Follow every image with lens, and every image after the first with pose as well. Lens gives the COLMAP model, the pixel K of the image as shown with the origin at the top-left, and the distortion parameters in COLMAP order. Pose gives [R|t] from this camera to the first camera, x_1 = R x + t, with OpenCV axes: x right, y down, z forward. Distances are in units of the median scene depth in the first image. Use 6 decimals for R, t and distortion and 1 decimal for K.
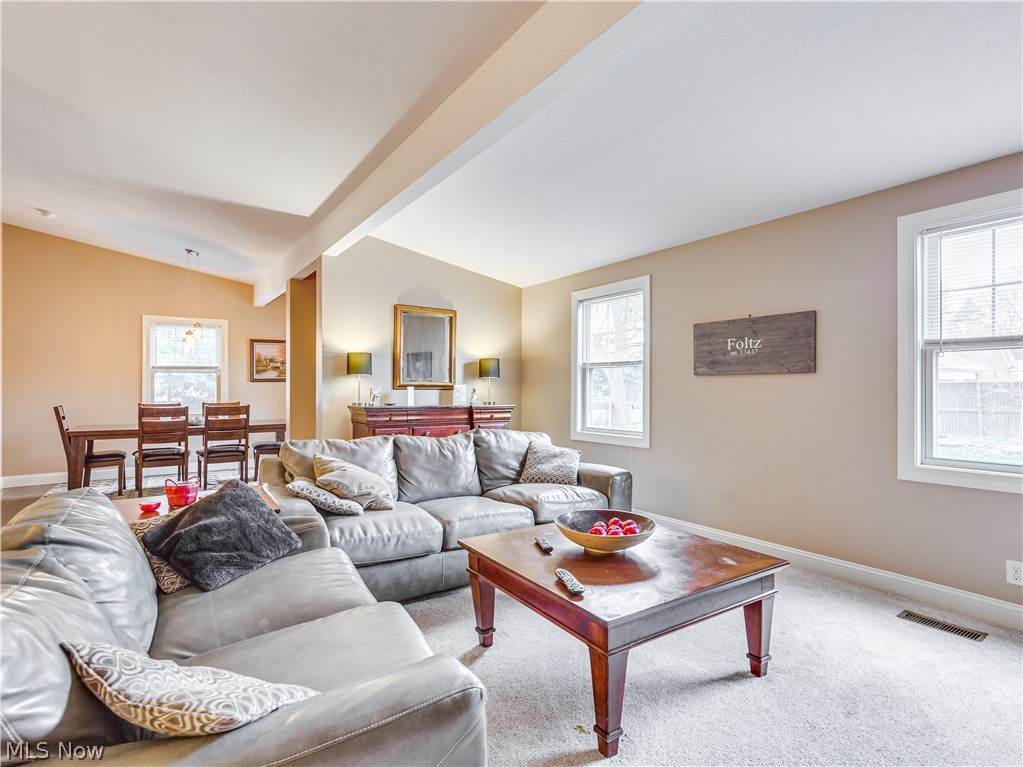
lens RADIAL K [[524.3, 0, 526.8], [0, 524.3, 385.1], [0, 0, 1]] dist [0.004002, -0.001567]
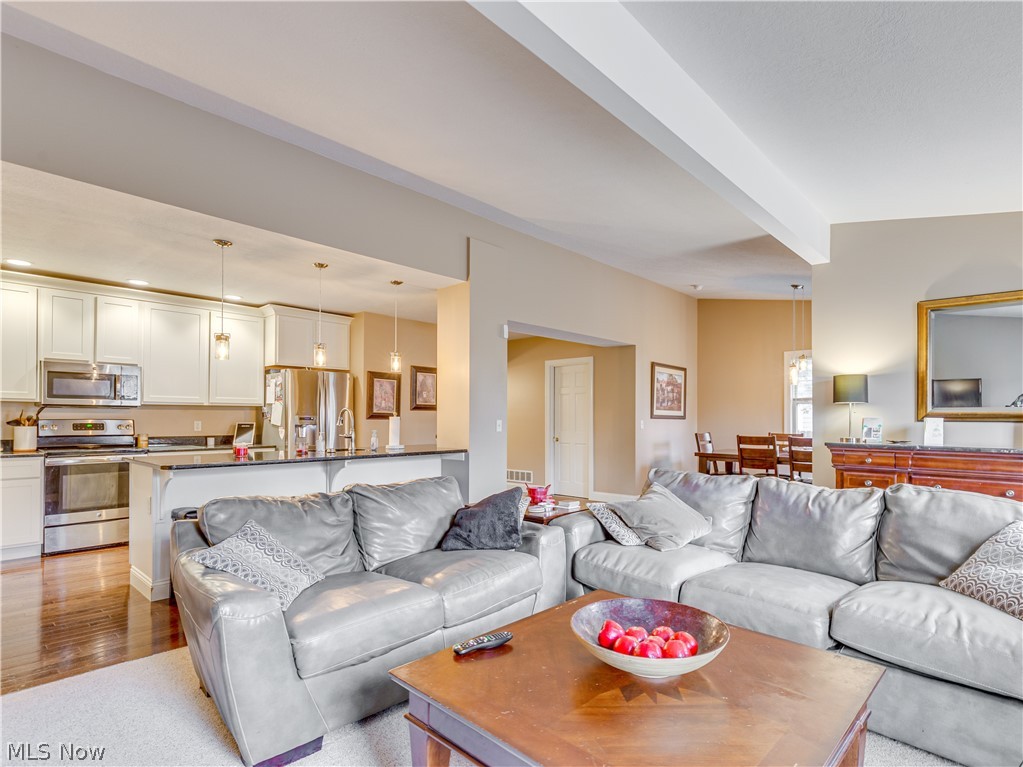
lens RADIAL K [[524.3, 0, 515.5], [0, 524.3, 413.1], [0, 0, 1]] dist [0.004002, -0.001567]
pose [[0.213103, -0.007844, -0.976998, 0.440957], [0.002348, 0.999969, -0.007516, 0.001725], [0.977027, -0.000692, 0.213115, 0.420838]]
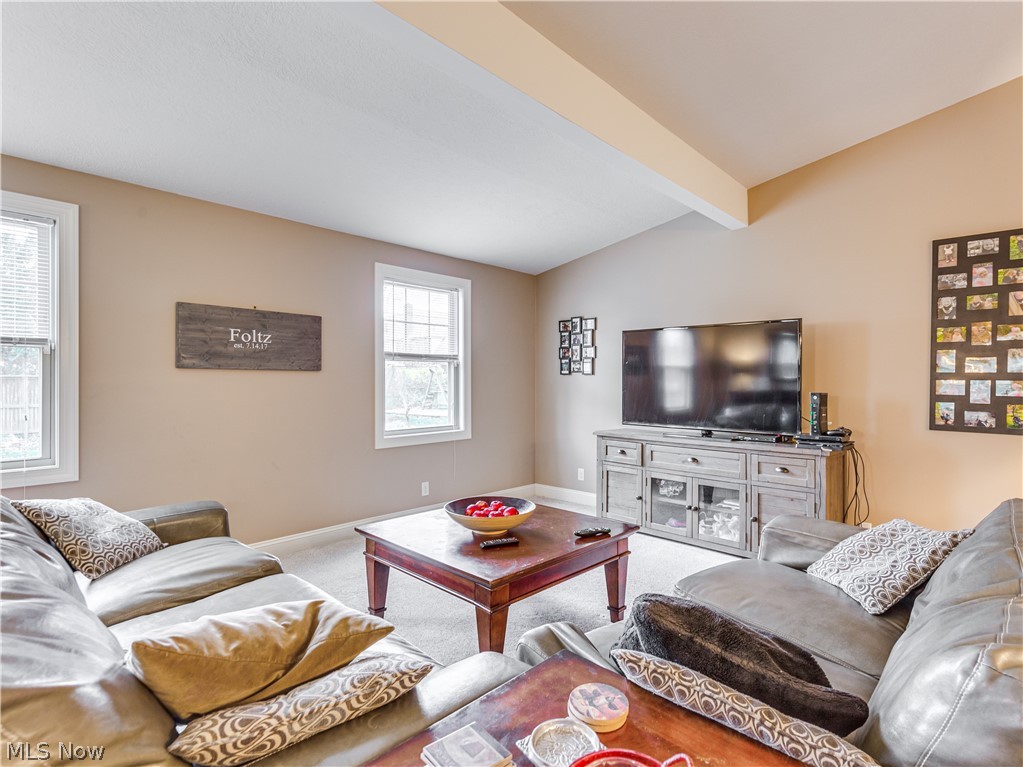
lens RADIAL K [[524.3, 0, 512.8], [0, 524.3, 382.1], [0, 0, 1]] dist [0.004002, -0.001567]
pose [[-0.178946, 0.004665, 0.983848, -0.573881], [-0.003128, 0.999981, -0.005311, 0.005191], [-0.983854, -0.004028, -0.178928, 0.697413]]
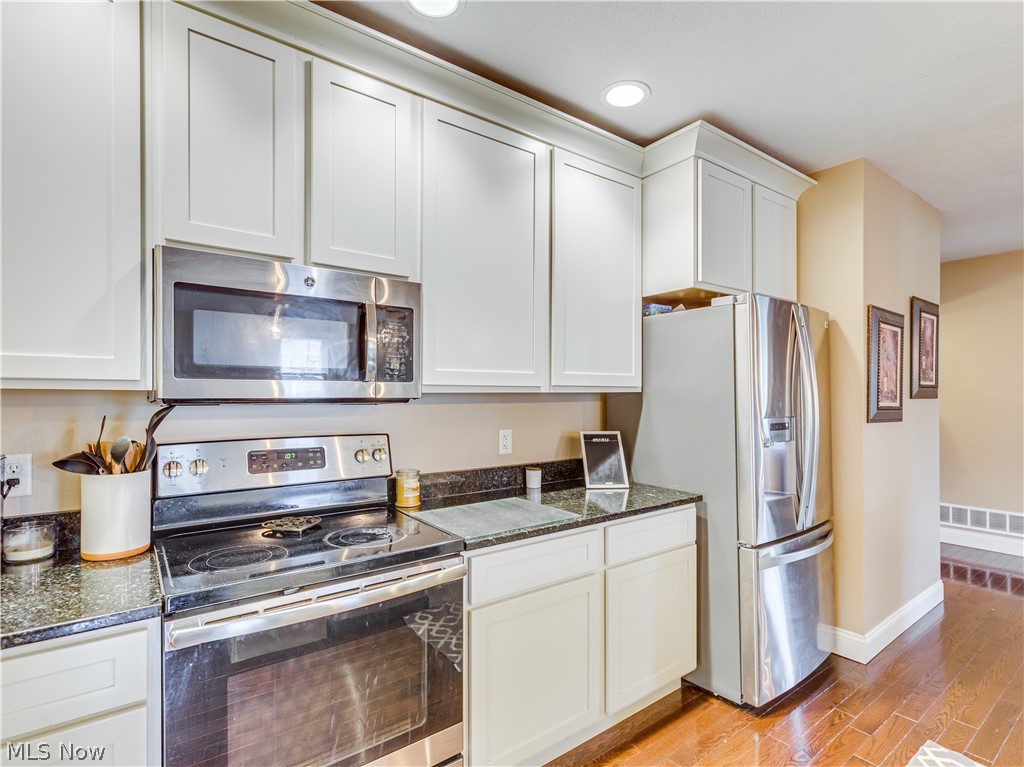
lens RADIAL K [[524.8, 0, 516.9], [0, 524.8, 394.1], [0, 0, 1]] dist [0.004002, -0.001567]
pose [[0.023533, 0.002533, -0.999720, -0.646647], [0.006039, 0.999978, 0.002676, -0.034258], [0.999705, -0.006100, 0.023517, -0.173378]]
